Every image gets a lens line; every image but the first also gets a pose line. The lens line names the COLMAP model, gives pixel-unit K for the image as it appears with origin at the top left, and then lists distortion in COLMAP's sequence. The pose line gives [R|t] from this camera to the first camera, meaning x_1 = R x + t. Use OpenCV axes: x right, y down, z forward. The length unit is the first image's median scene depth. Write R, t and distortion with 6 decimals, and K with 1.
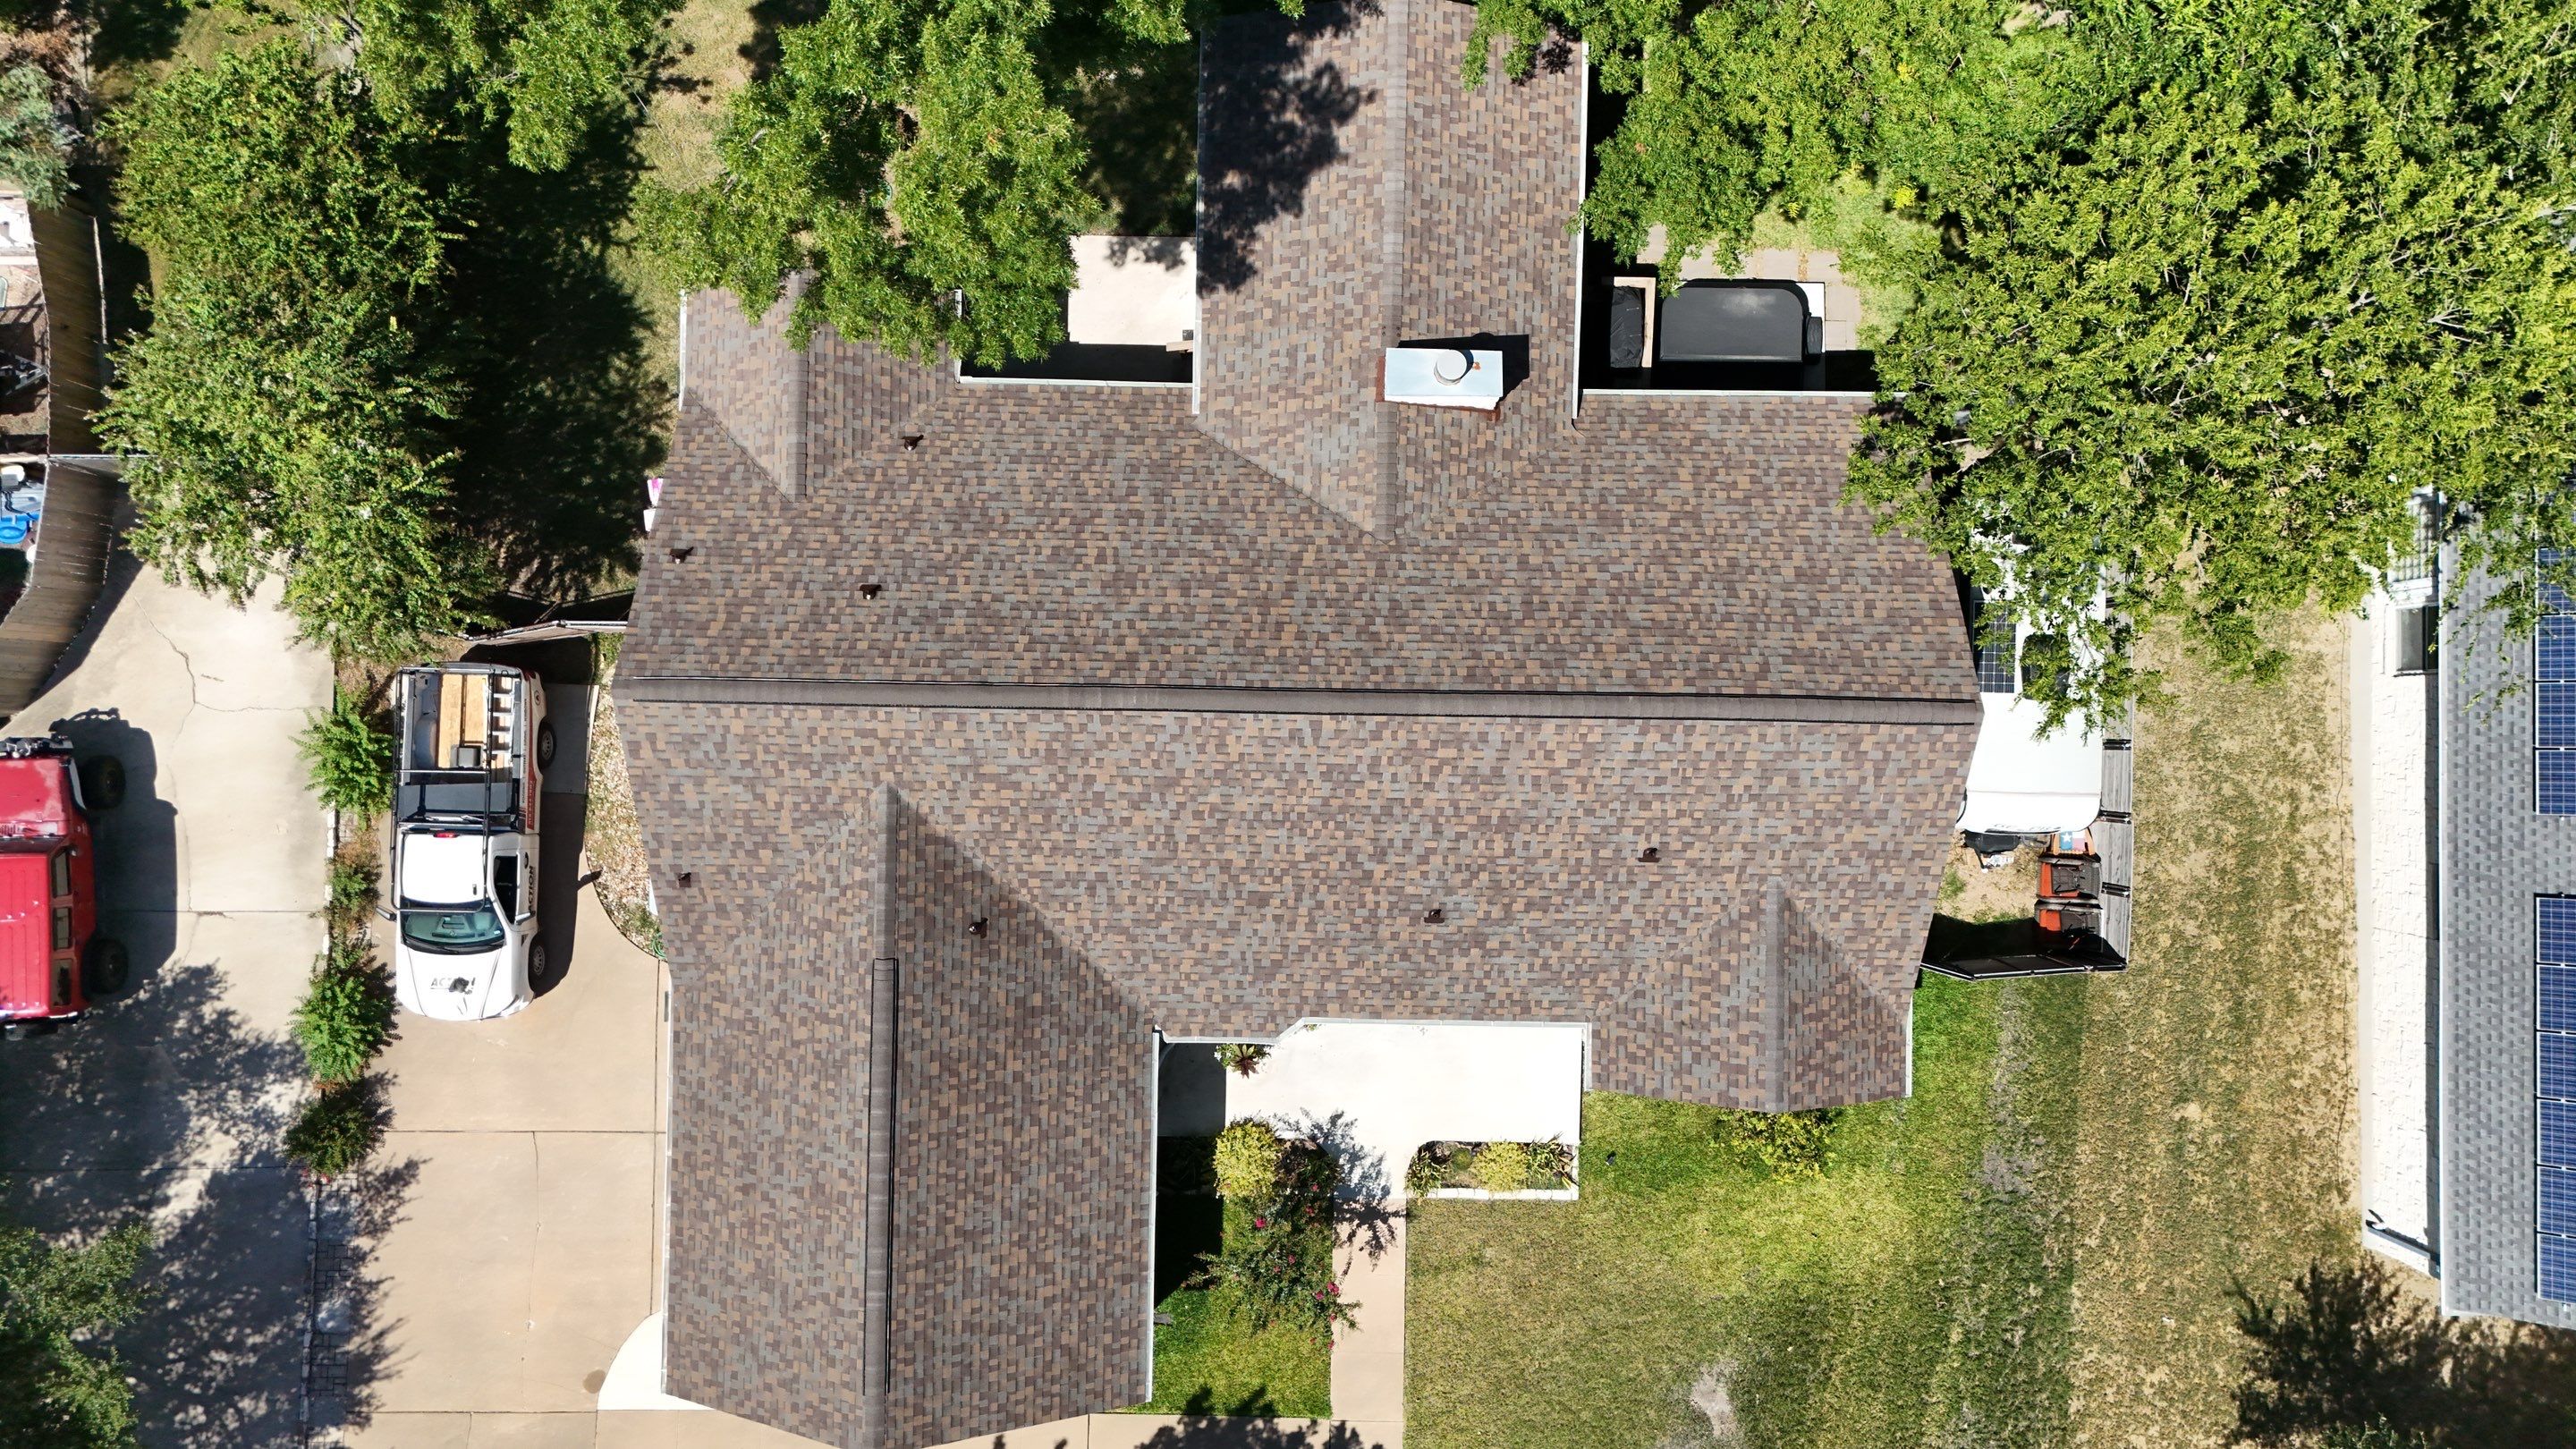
lens RADIAL K [[1897.2, 0, 1288.7], [0, 1897.2, 735.3], [0, 0, 1]] dist [0.080470, -0.078048]
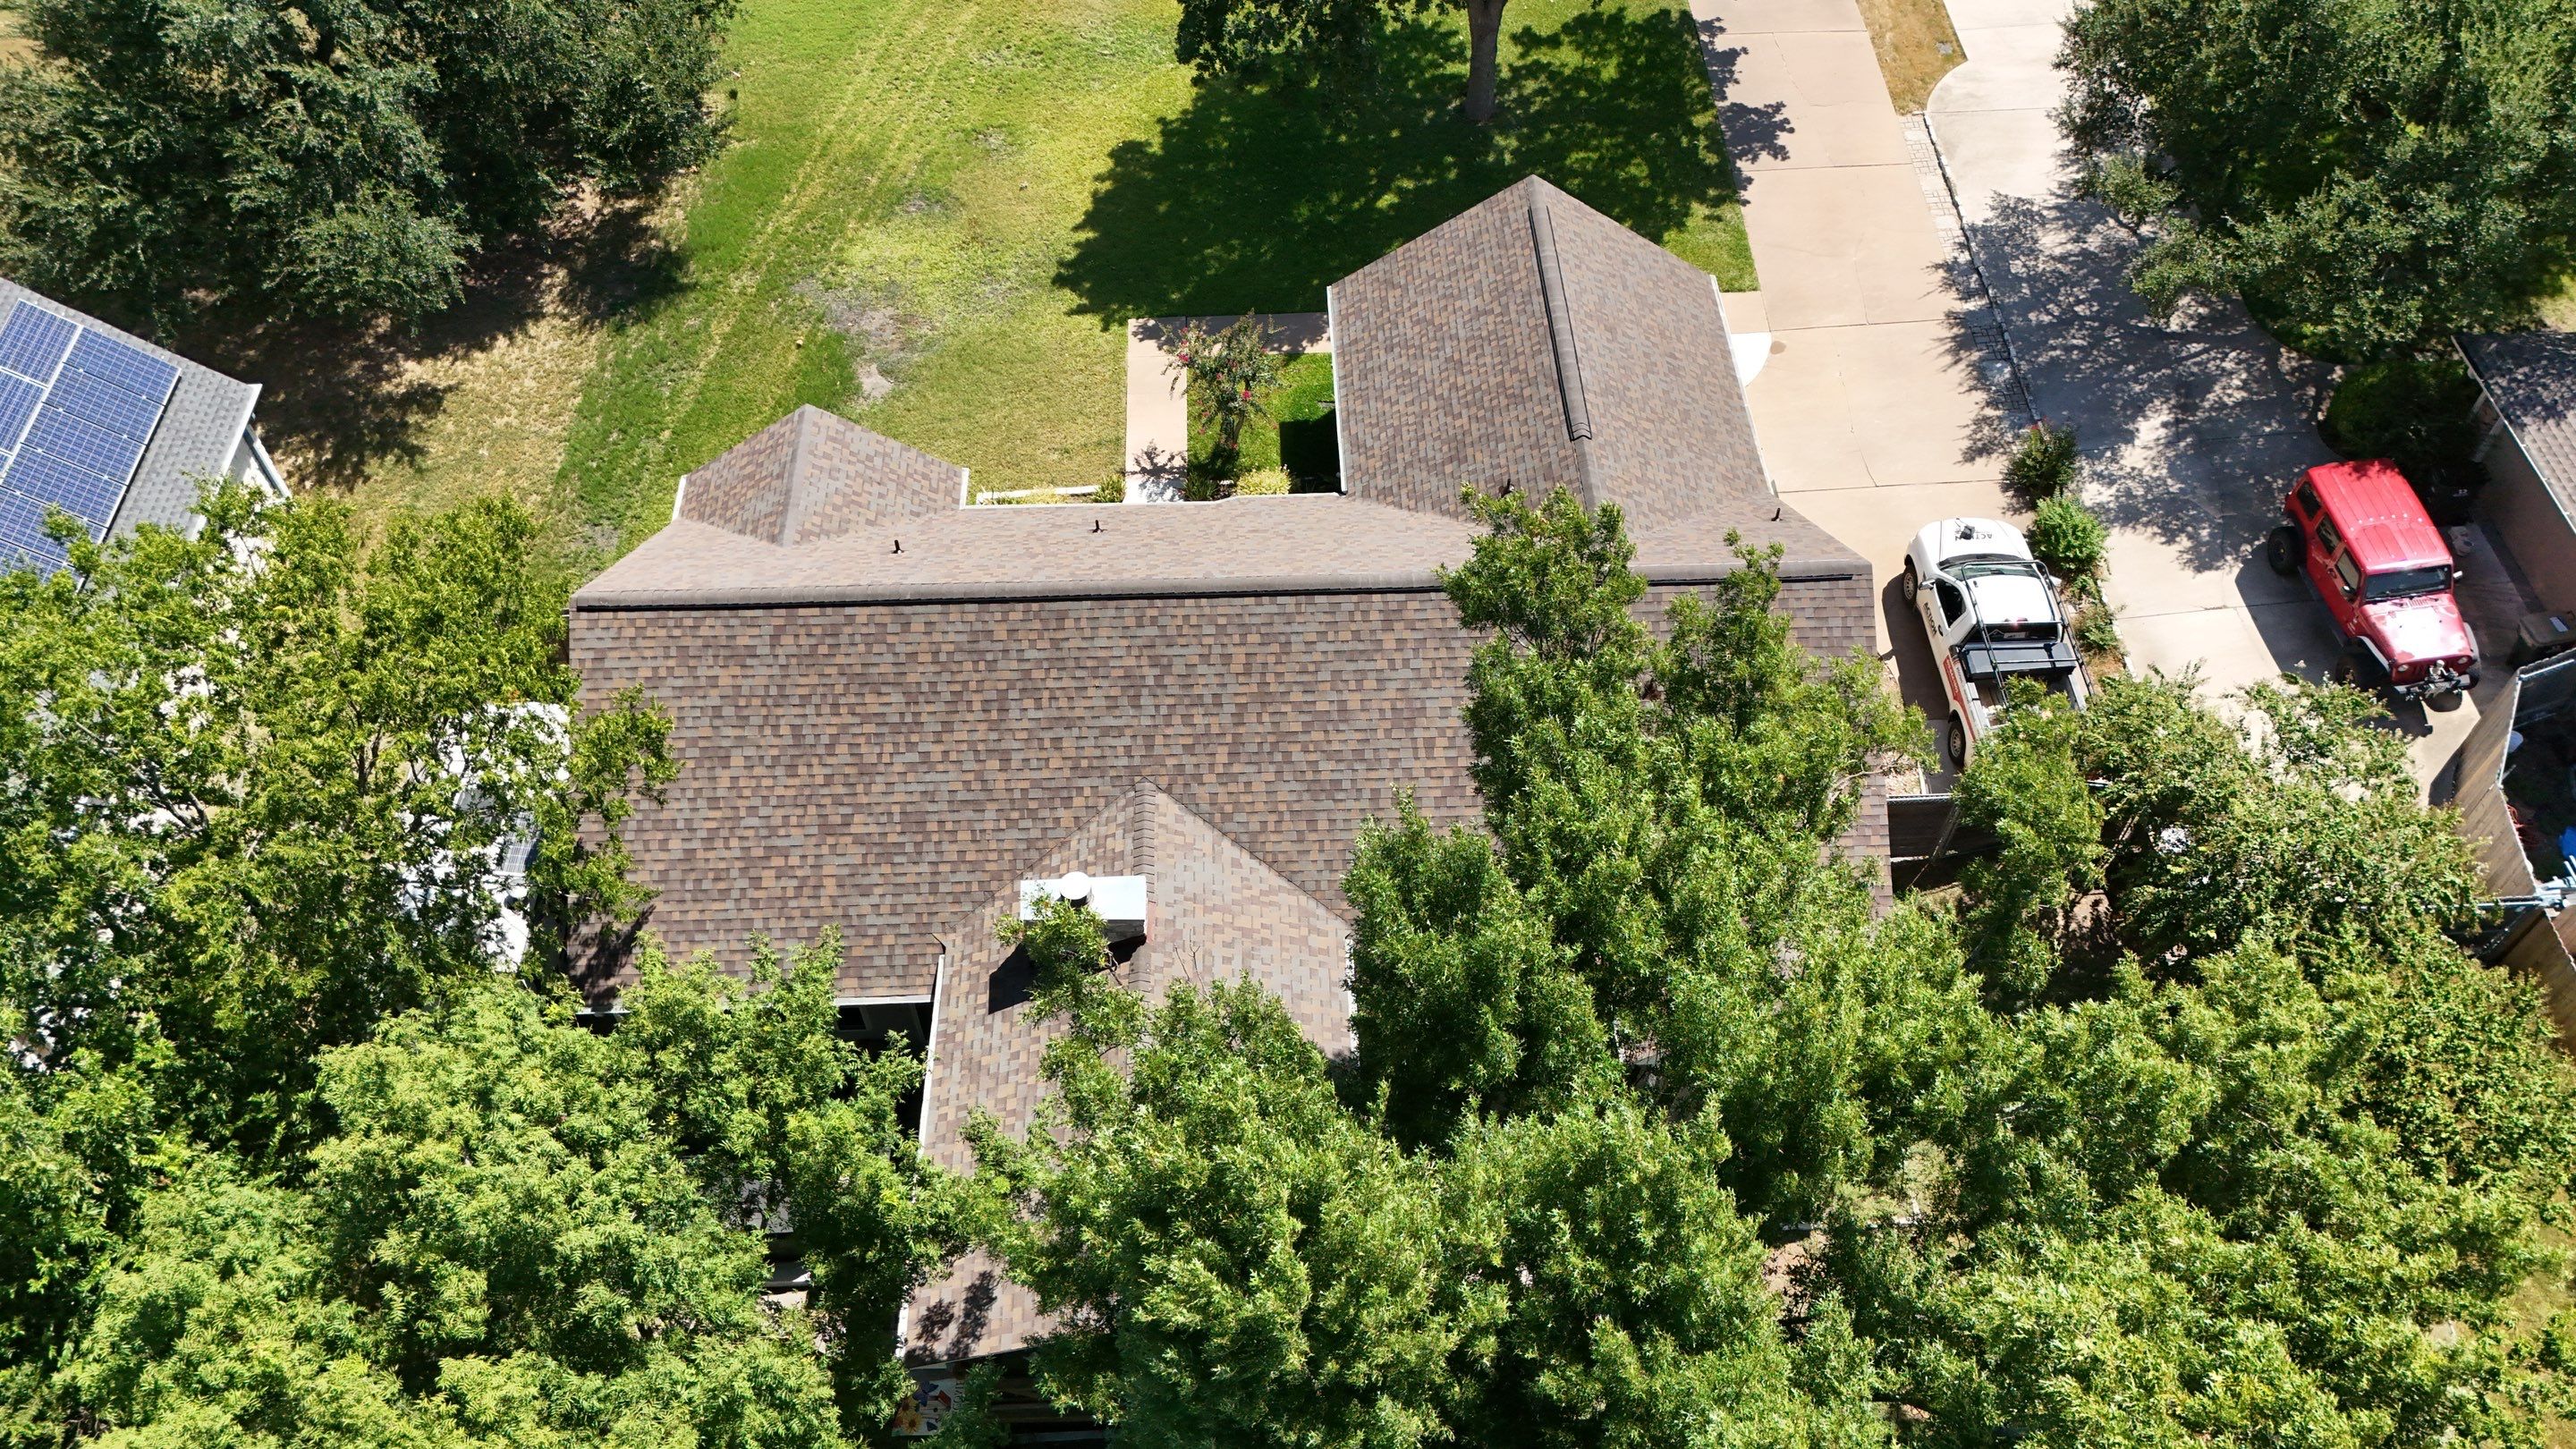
lens RADIAL K [[1897.2, 0, 1281.9], [0, 1897.2, 704.4], [0, 0, 1]] dist [0.080470, -0.078048]
pose [[-0.998692, 0.039633, -0.032308, 0.009117], [-0.051133, -0.775212, 0.629629, -0.628342], [-0.000091, 0.630457, 0.776224, 0.191149]]
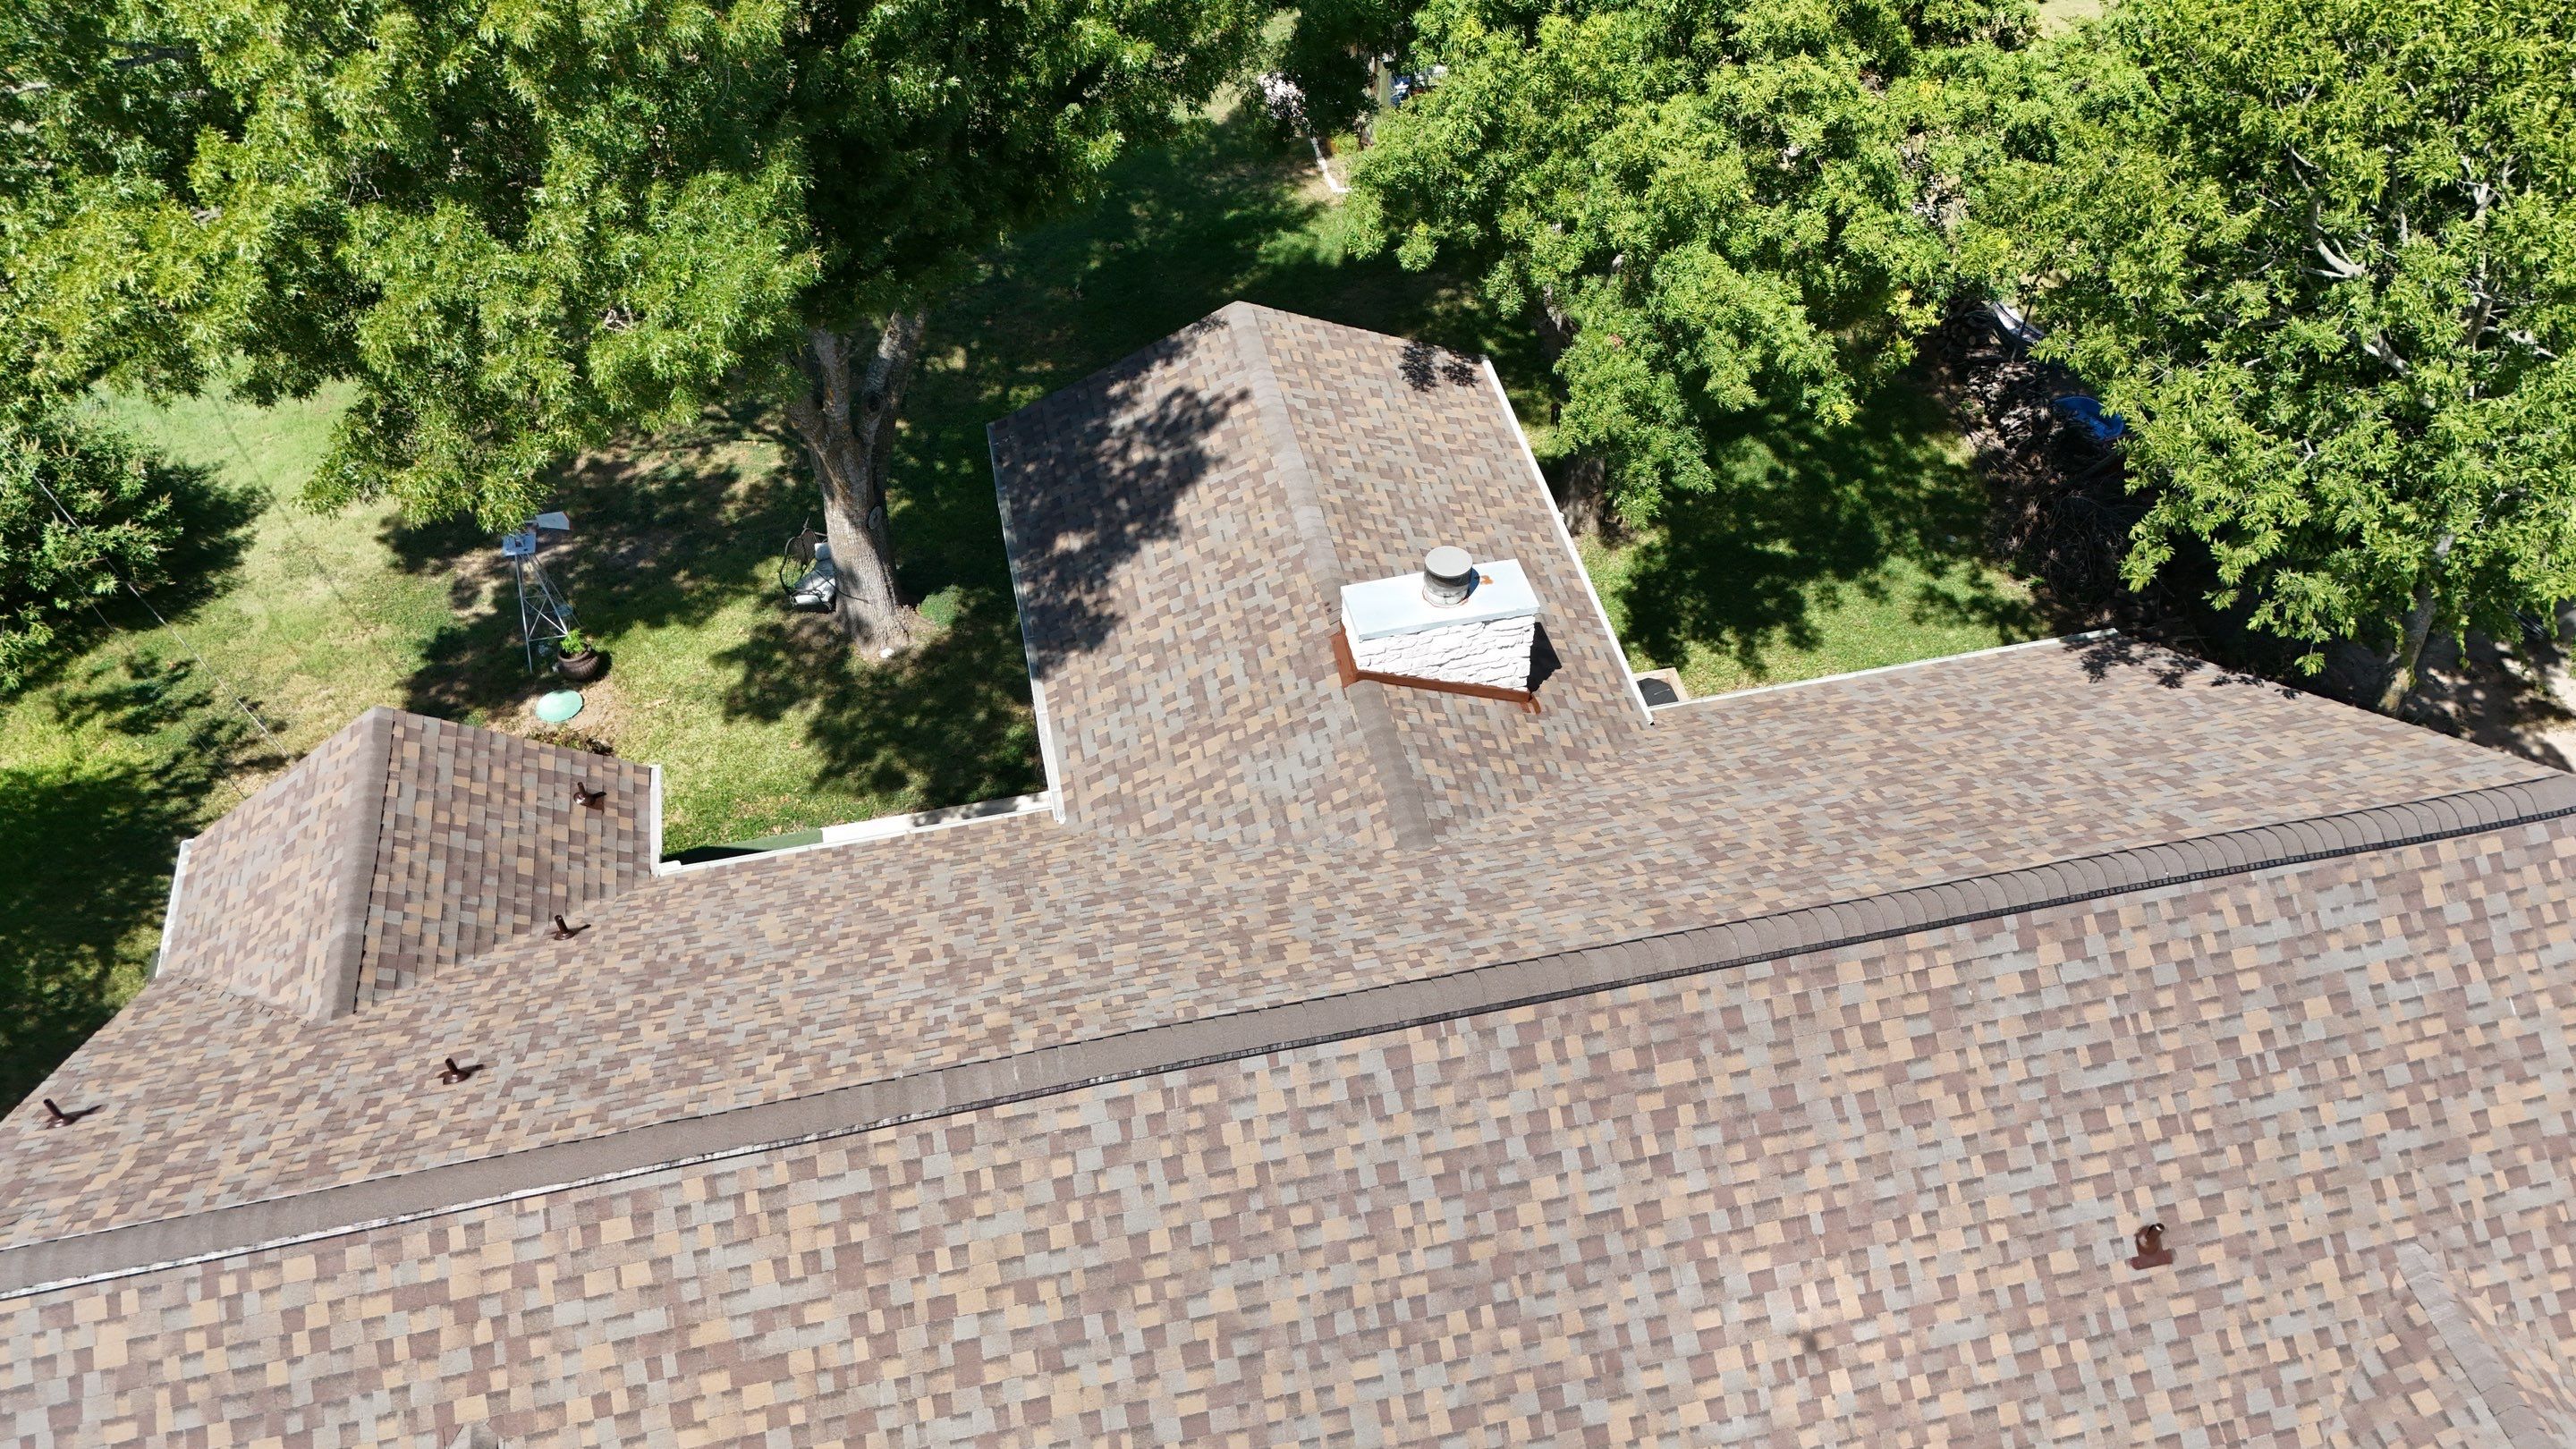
lens RADIAL K [[1897.2, 0, 1286.2], [0, 1897.2, 717.2], [0, 0, 1]] dist [0.080470, -0.078048]
pose [[0.972680, -0.172691, 0.155152, -0.063316], [0.232146, 0.718849, -0.655259, 0.209000], [0.001627, 0.673375, 0.739299, 0.501329]]
